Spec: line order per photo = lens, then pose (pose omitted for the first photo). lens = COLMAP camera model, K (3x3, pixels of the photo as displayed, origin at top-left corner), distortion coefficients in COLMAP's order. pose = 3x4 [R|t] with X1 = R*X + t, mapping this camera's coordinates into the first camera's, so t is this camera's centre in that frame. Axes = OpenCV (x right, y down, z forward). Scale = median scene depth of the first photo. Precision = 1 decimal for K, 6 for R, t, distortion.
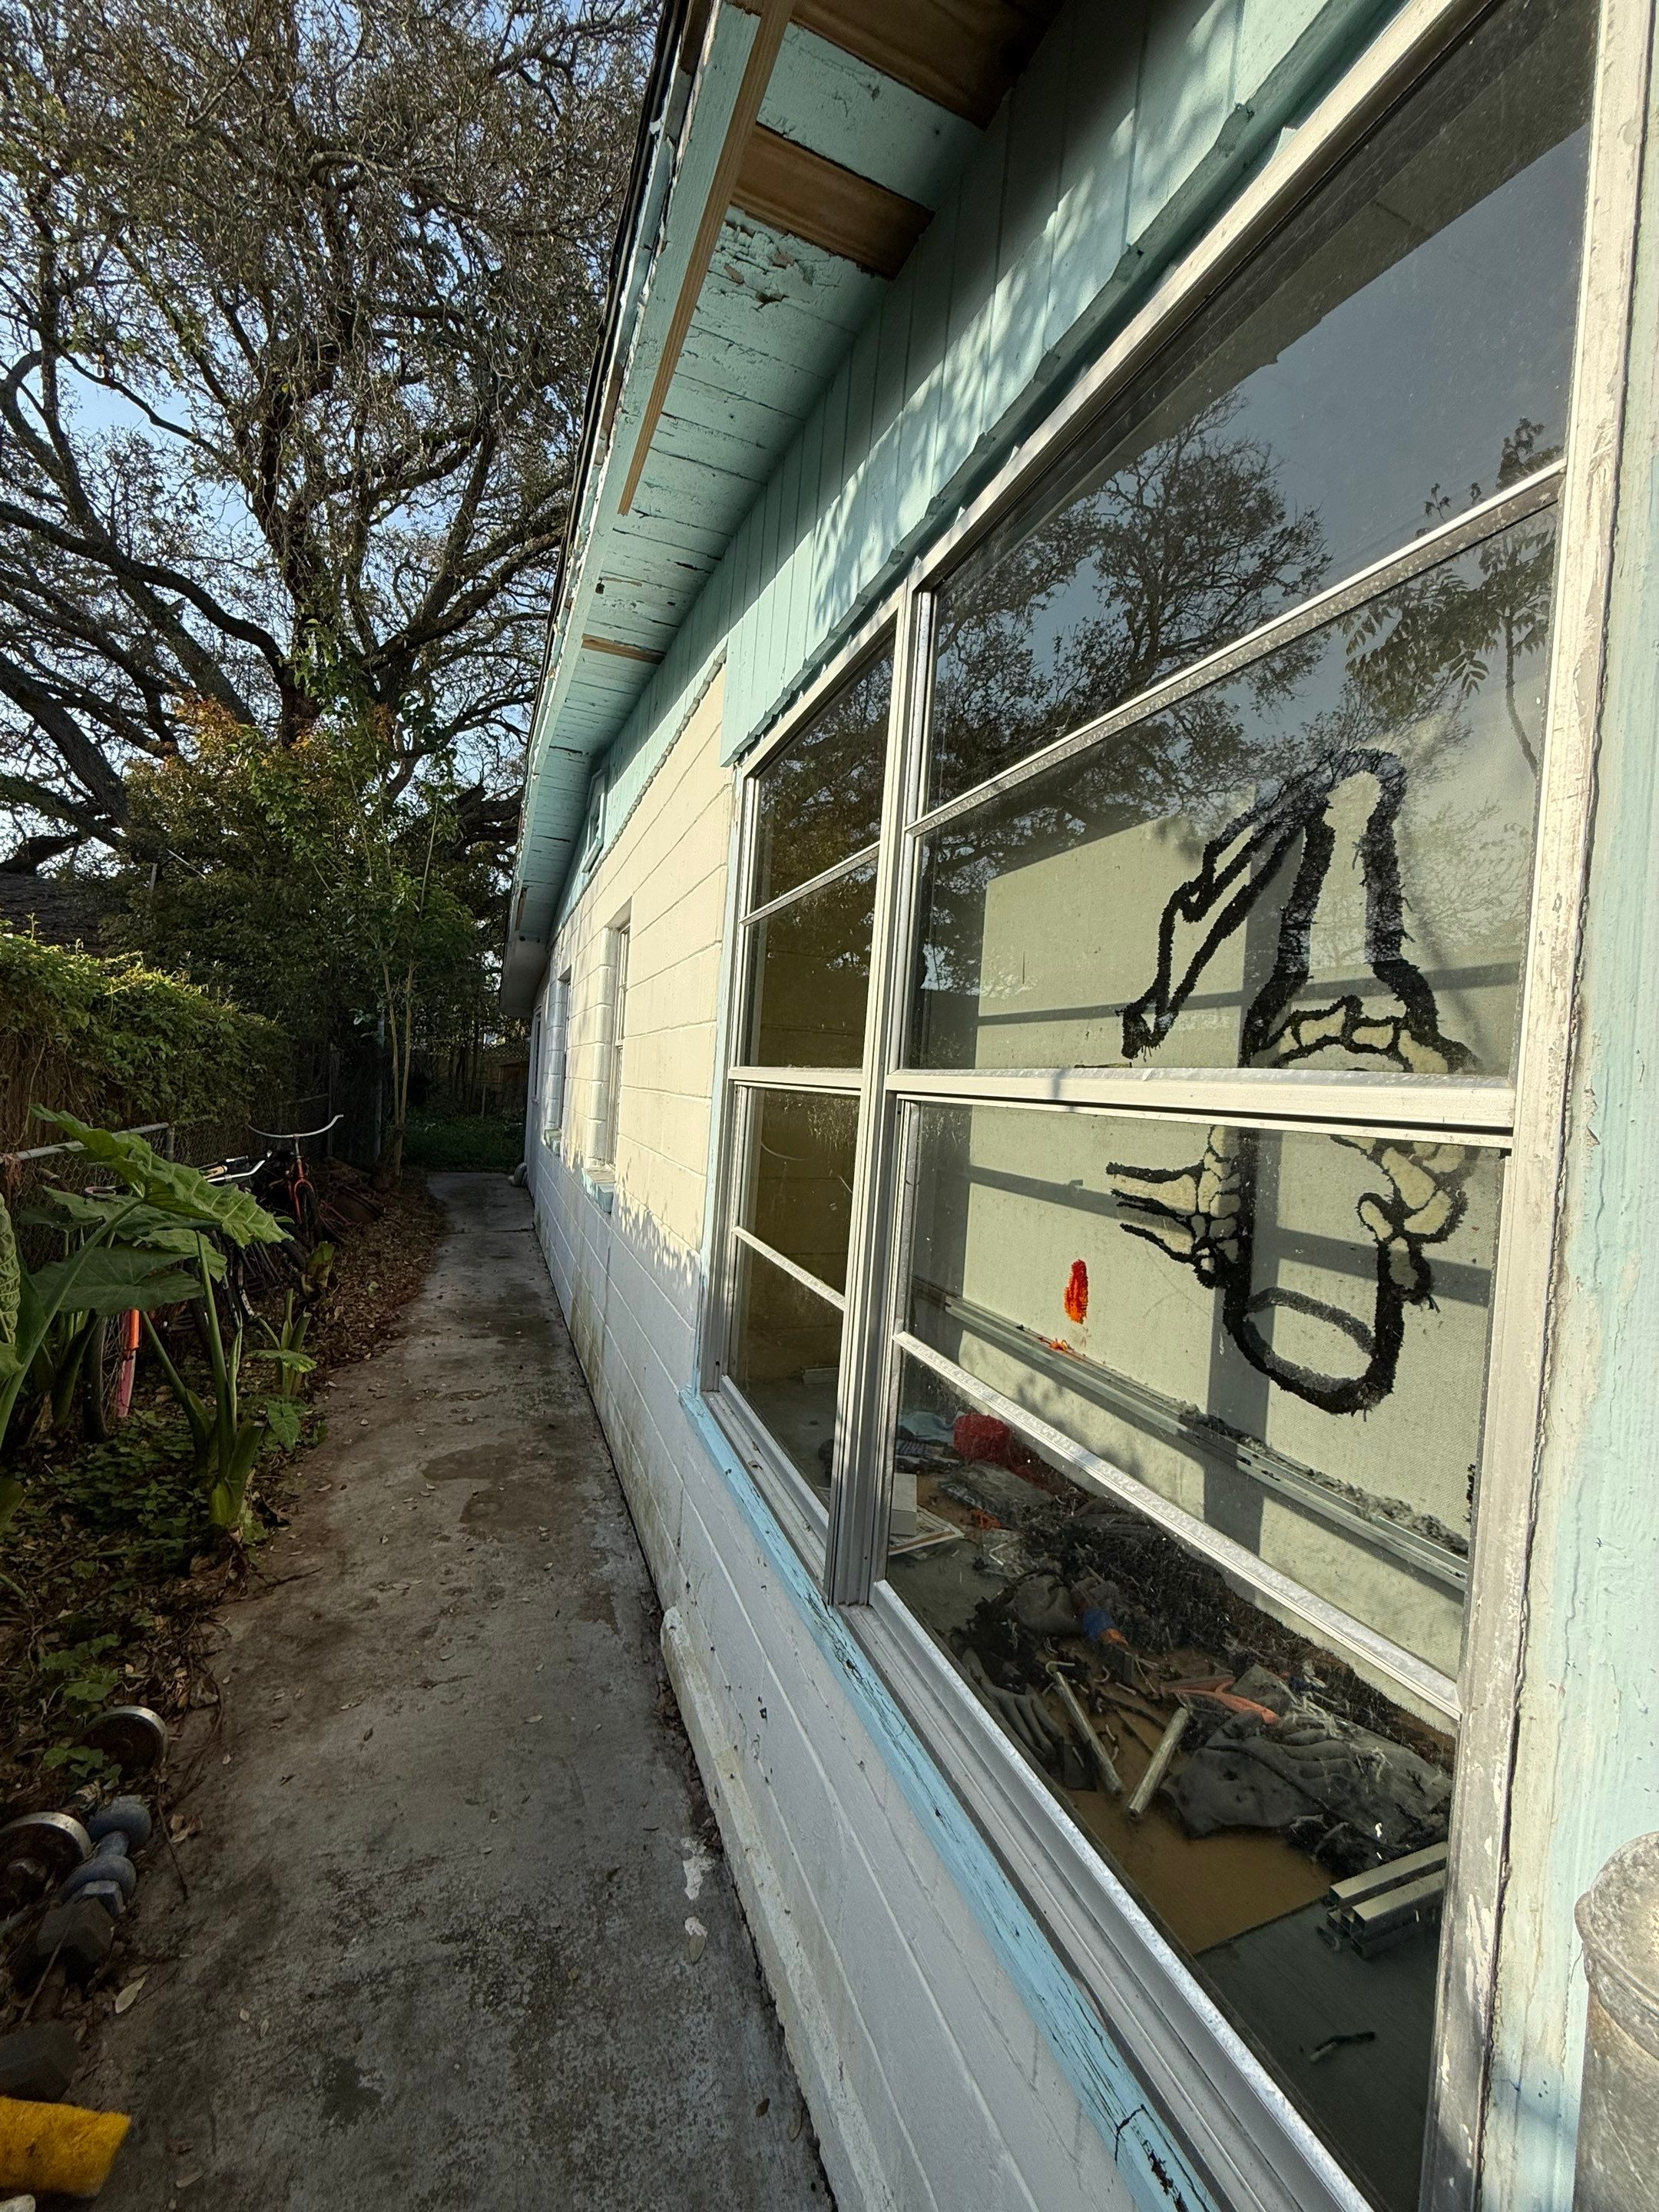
lens RADIAL K [[875.6, 0, 838.4], [0, 875.6, 1102.5], [0, 0, 1]] dist [0.008729, -0.000090]
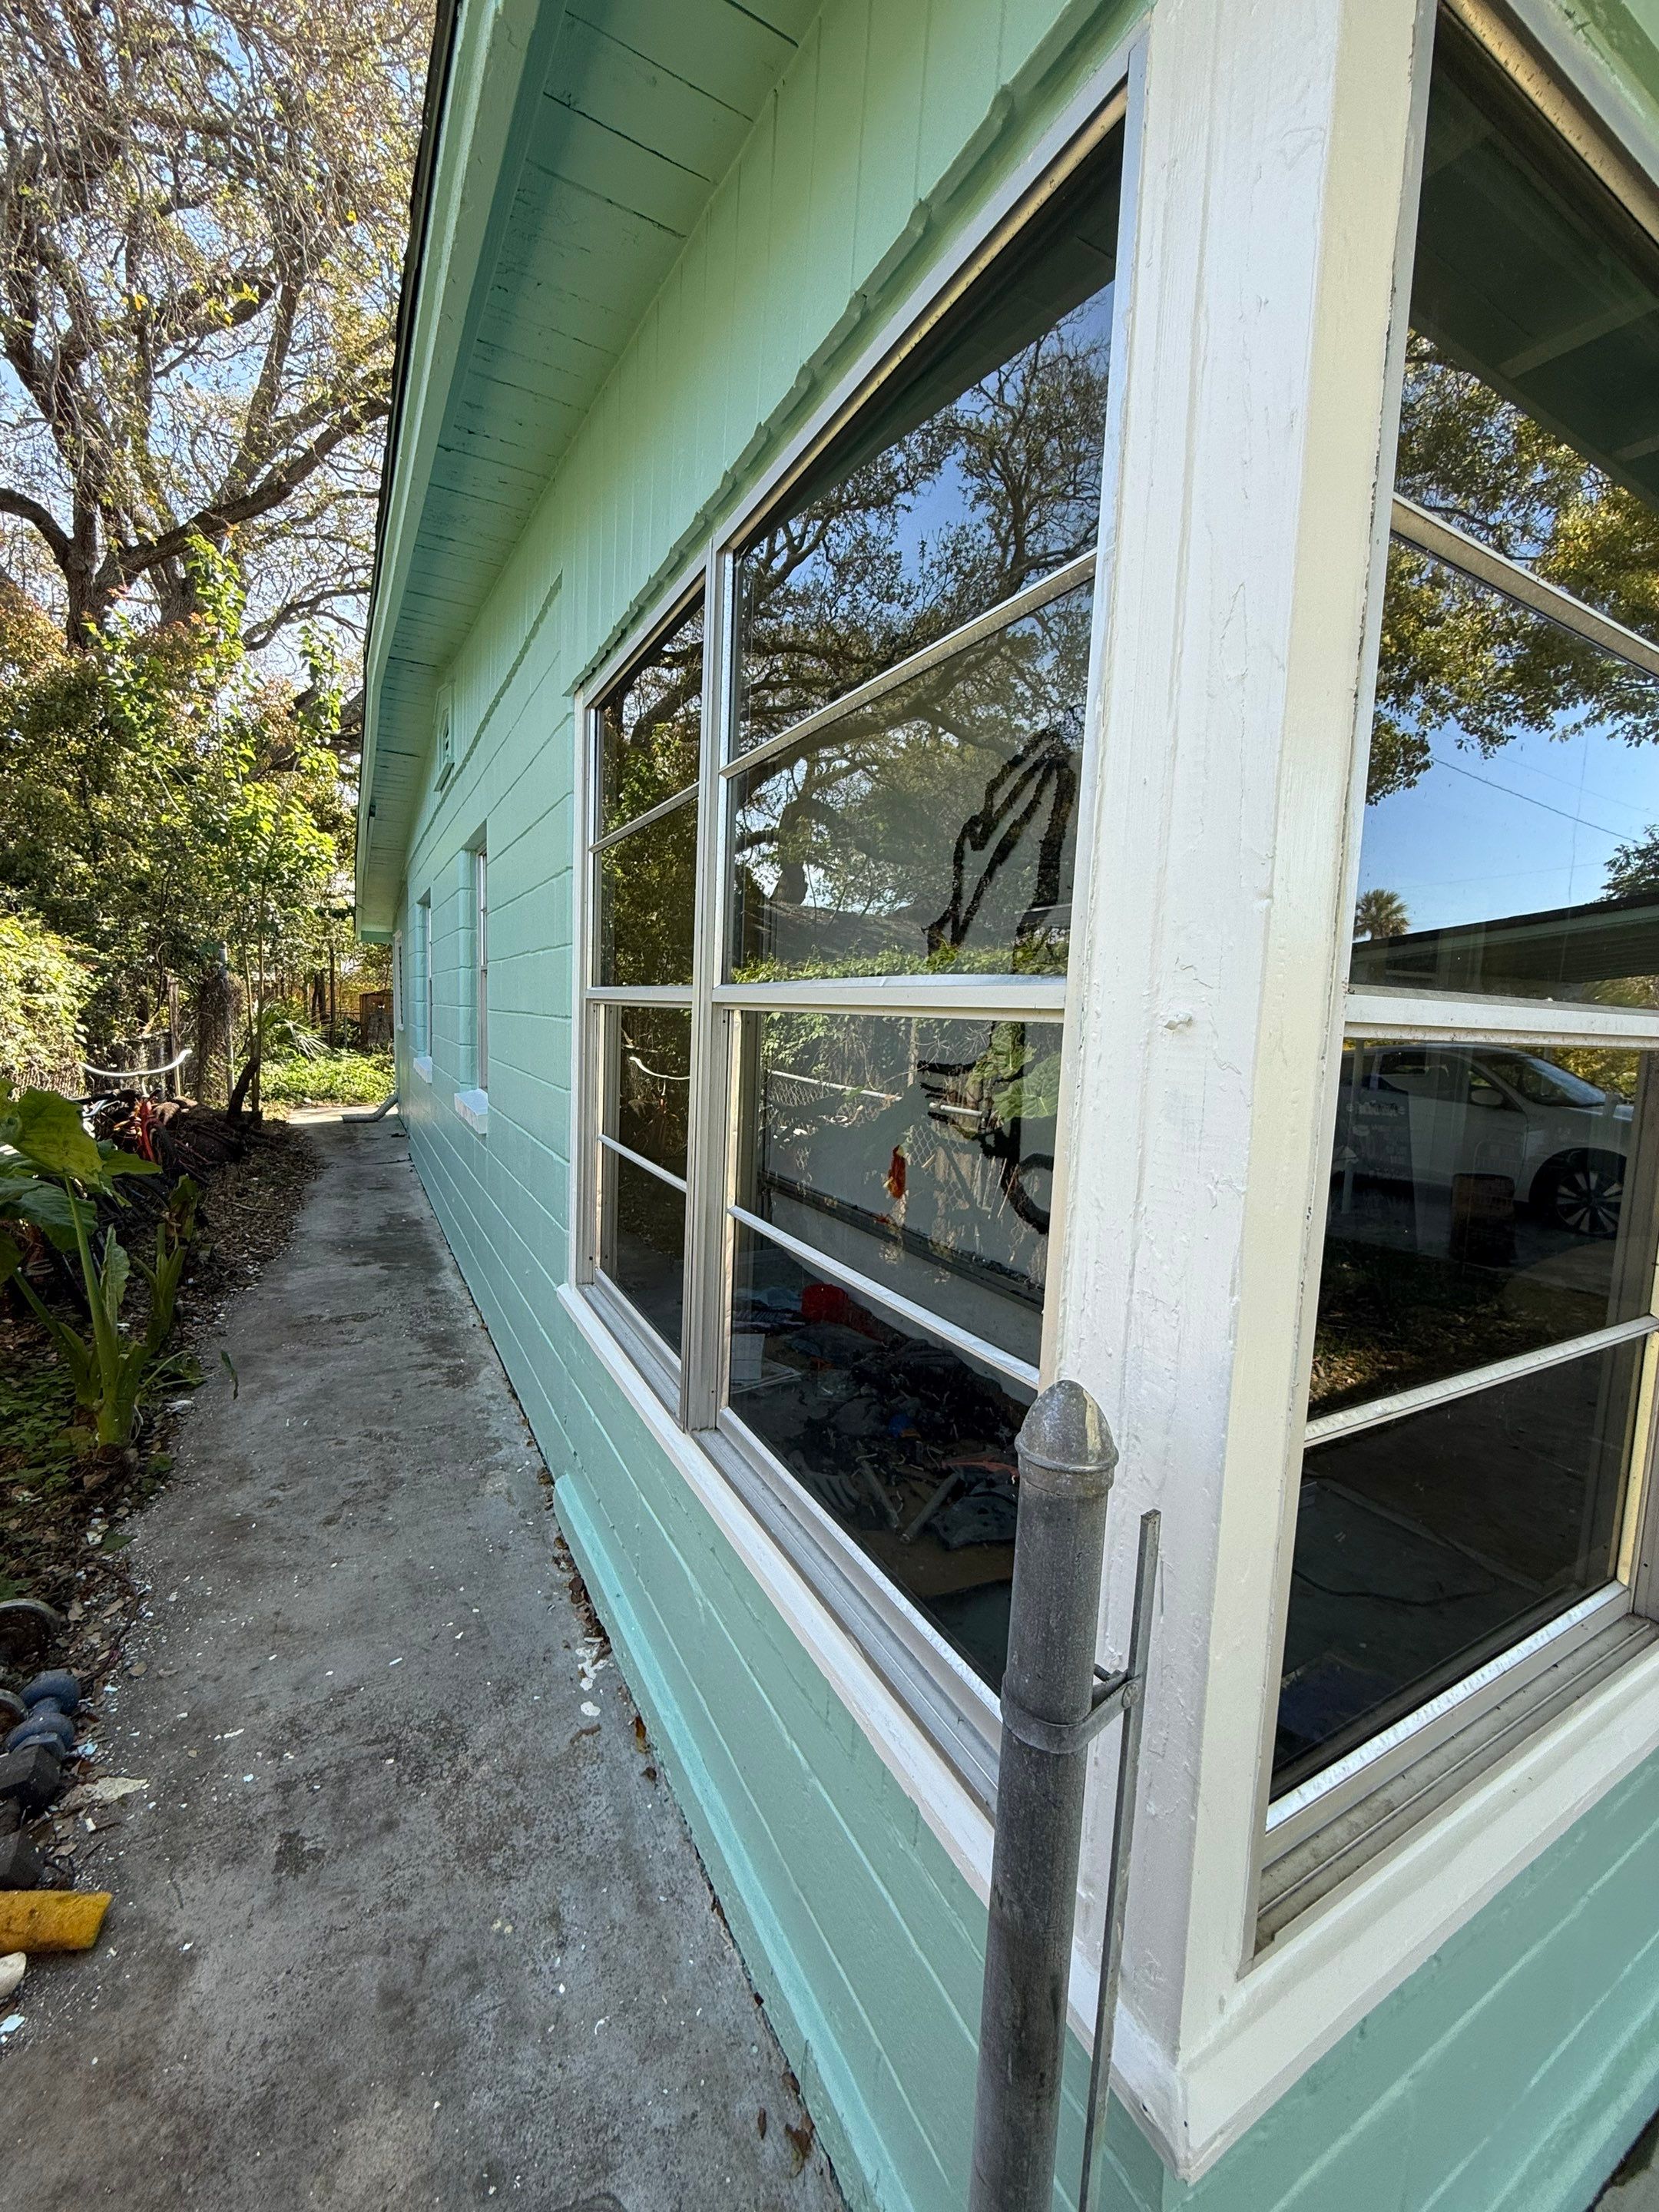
lens RADIAL K [[875.6, 0, 829.8], [0, 875.6, 1102.5], [0, 0, 1]] dist [0.008729, -0.000090]
pose [[0.992594, -0.040304, 0.114603, 0.023668], [0.029669, 0.995221, 0.093034, 0.005118], [-0.117804, -0.088944, 0.989045, -0.060678]]
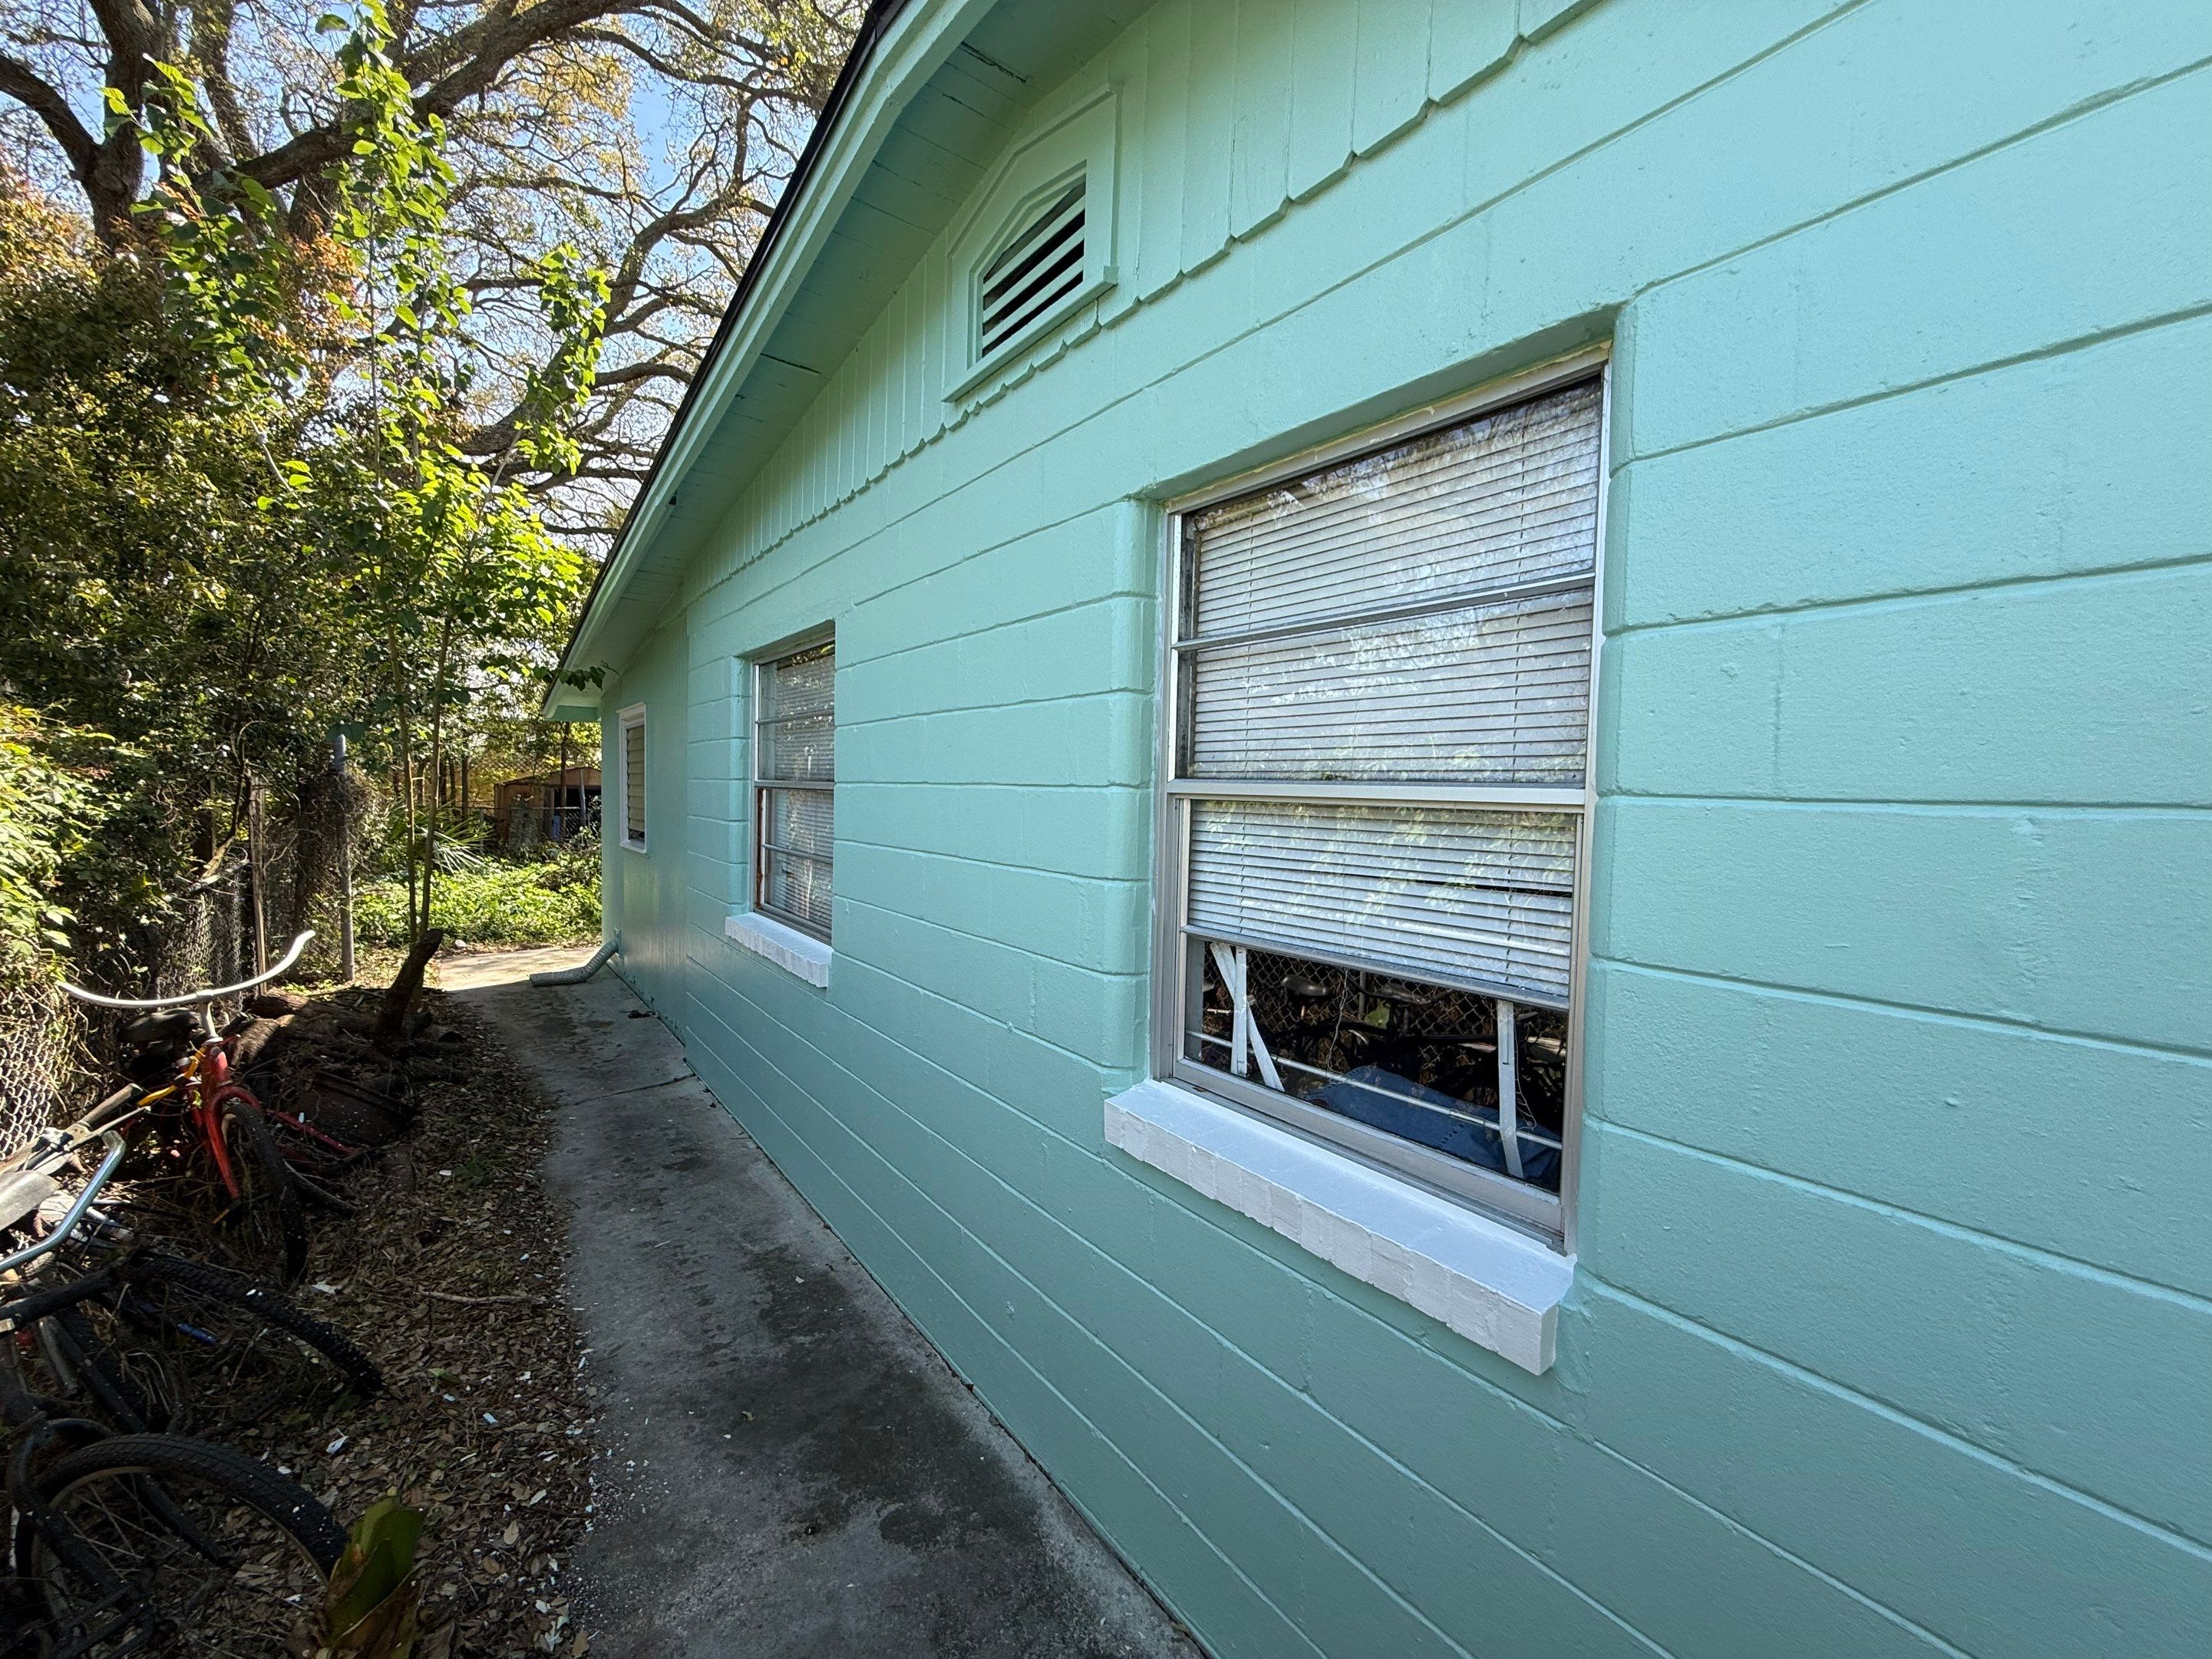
lens RADIAL K [[875.5, 0, 1107.1], [0, 875.5, 830.0], [0, 0, 1]] dist [0.008729, -0.000090]
pose [[0.965044, -0.050840, 0.257108, -0.480267], [0.041490, 0.998270, 0.041664, -0.080588], [-0.258781, -0.029540, 0.965484, 0.754489]]
